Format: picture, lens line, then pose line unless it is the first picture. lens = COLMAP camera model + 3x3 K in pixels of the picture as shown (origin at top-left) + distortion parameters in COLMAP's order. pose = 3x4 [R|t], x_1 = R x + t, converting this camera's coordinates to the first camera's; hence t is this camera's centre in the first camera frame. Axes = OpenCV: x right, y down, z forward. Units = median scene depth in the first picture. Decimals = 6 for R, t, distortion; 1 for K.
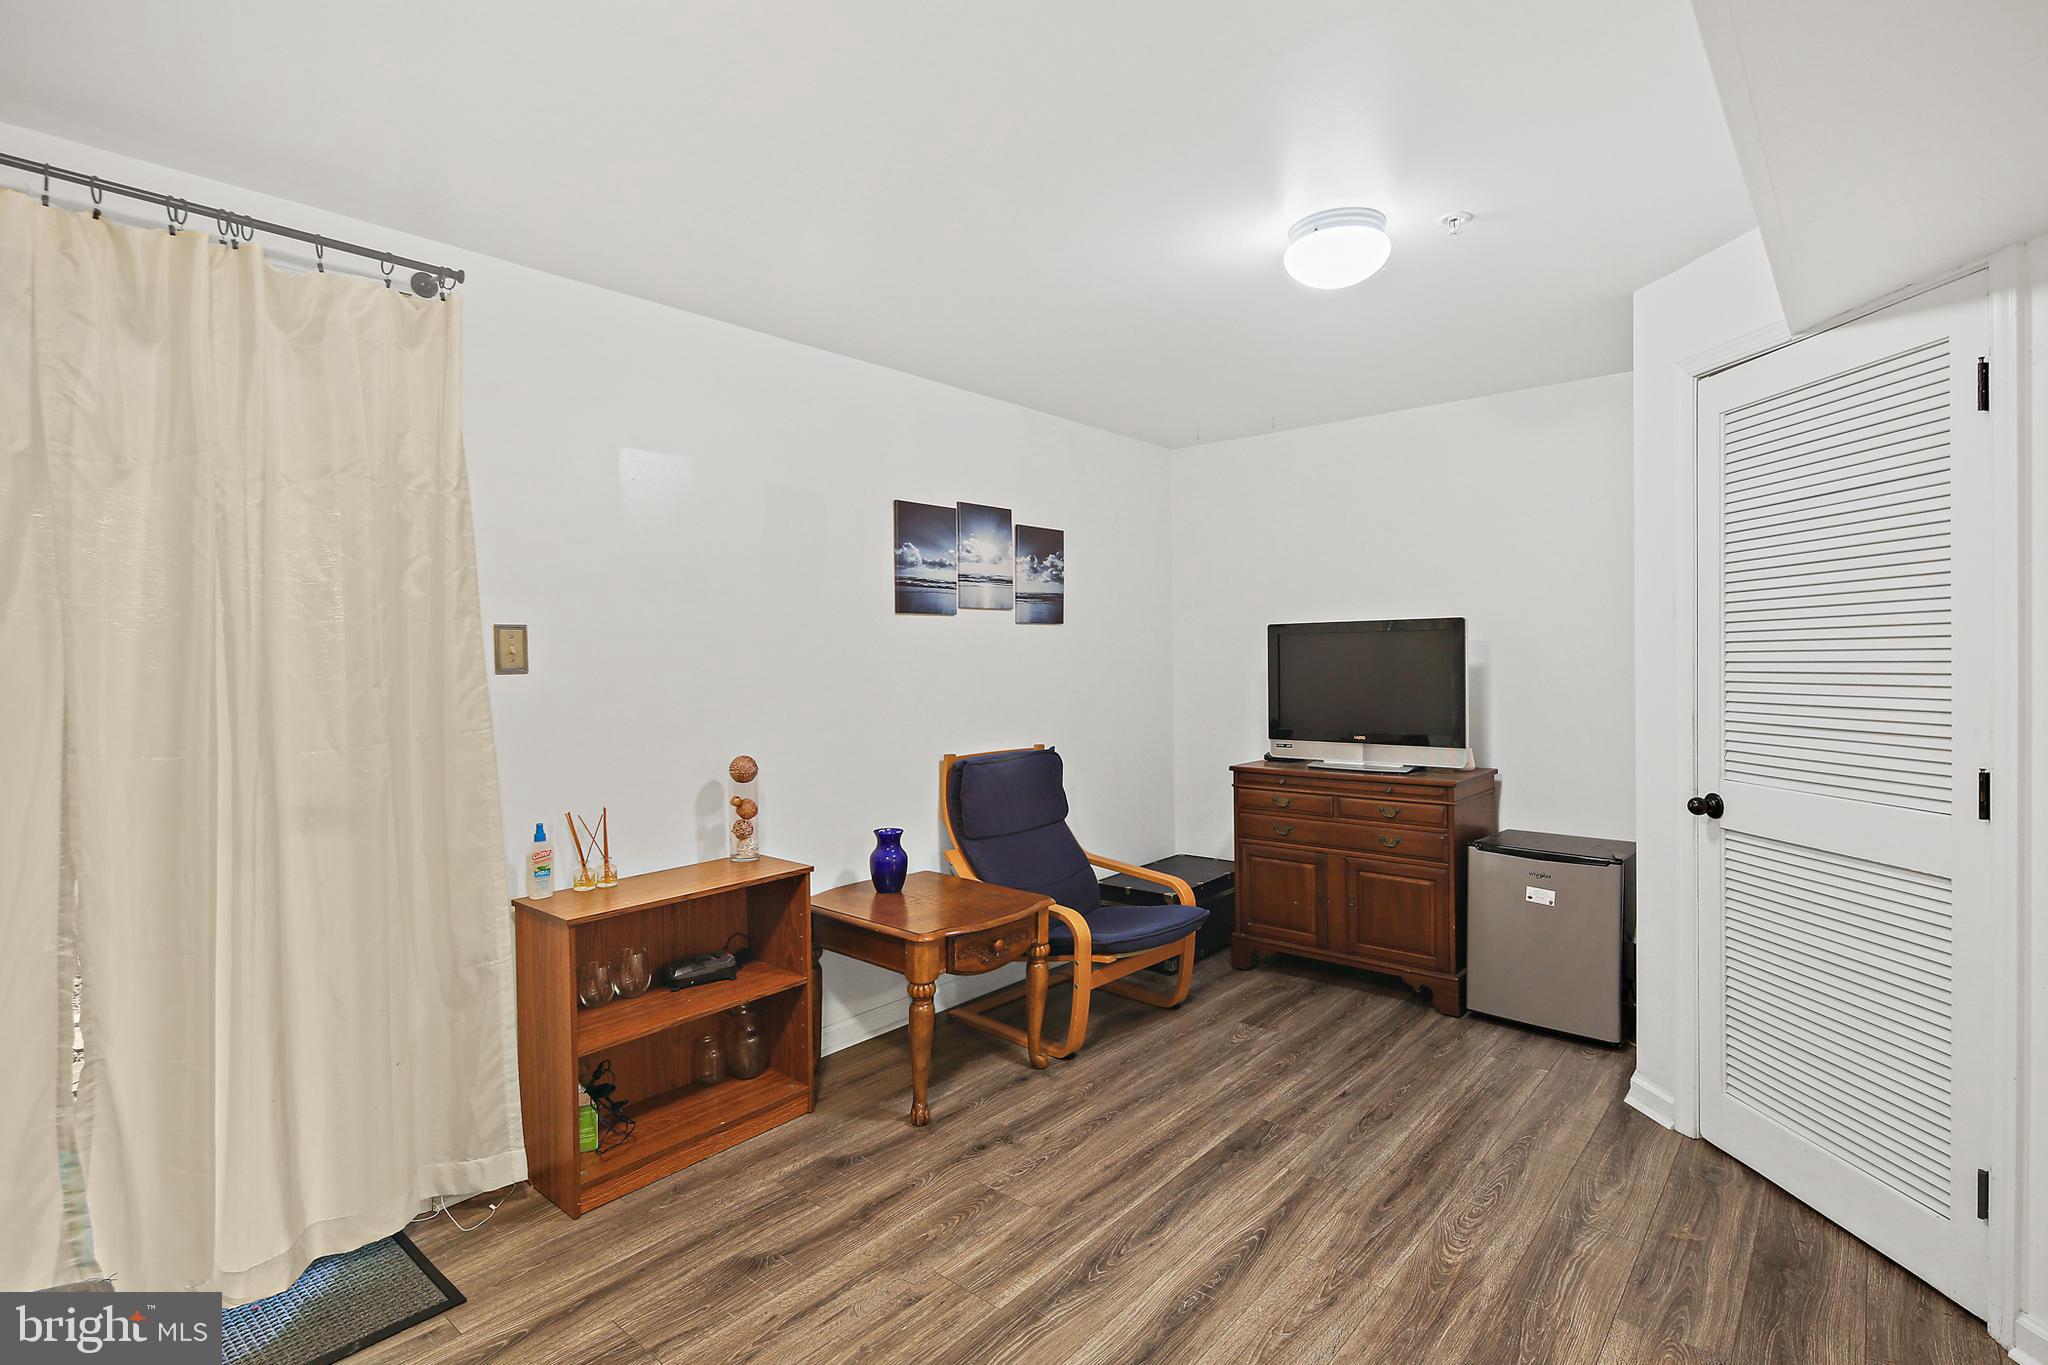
lens RADIAL K [[998.6, 0, 1022.7], [0, 998.6, 687.6], [0, 0, 1]] dist [0.001594, -0.001639]
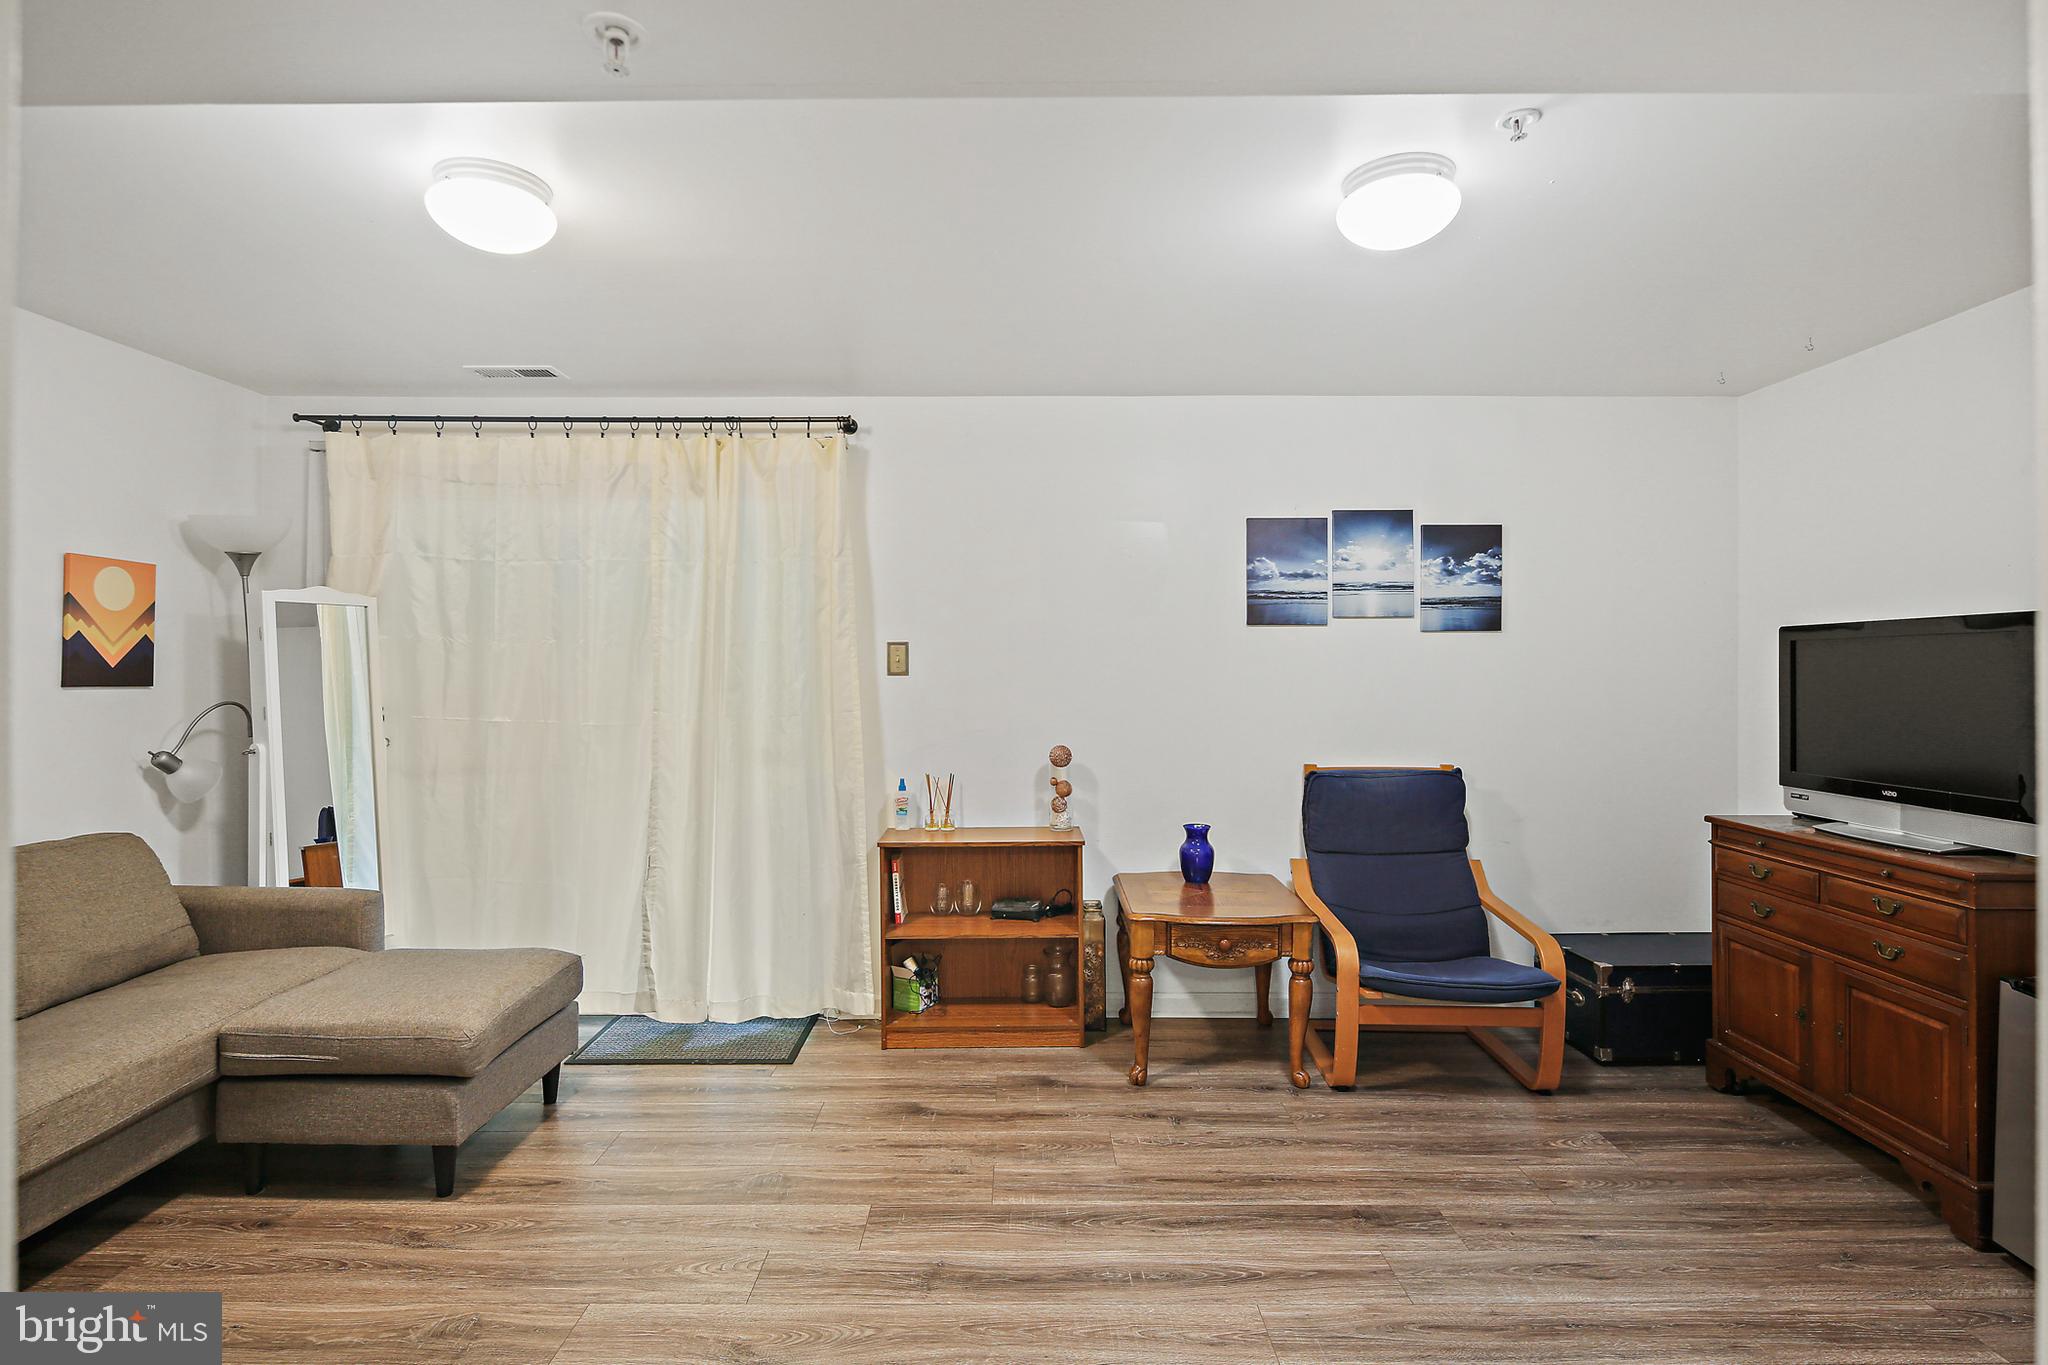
lens RADIAL K [[1017.1, 0, 1024.0], [0, 1017.1, 682.5], [0, 0, 1]] dist [0.000189, -0.009720]
pose [[0.640467, 0.021450, -0.767686, 0.536759], [-0.031497, 0.999502, 0.001651, -0.008111], [0.767340, 0.023122, 0.640824, 0.128425]]
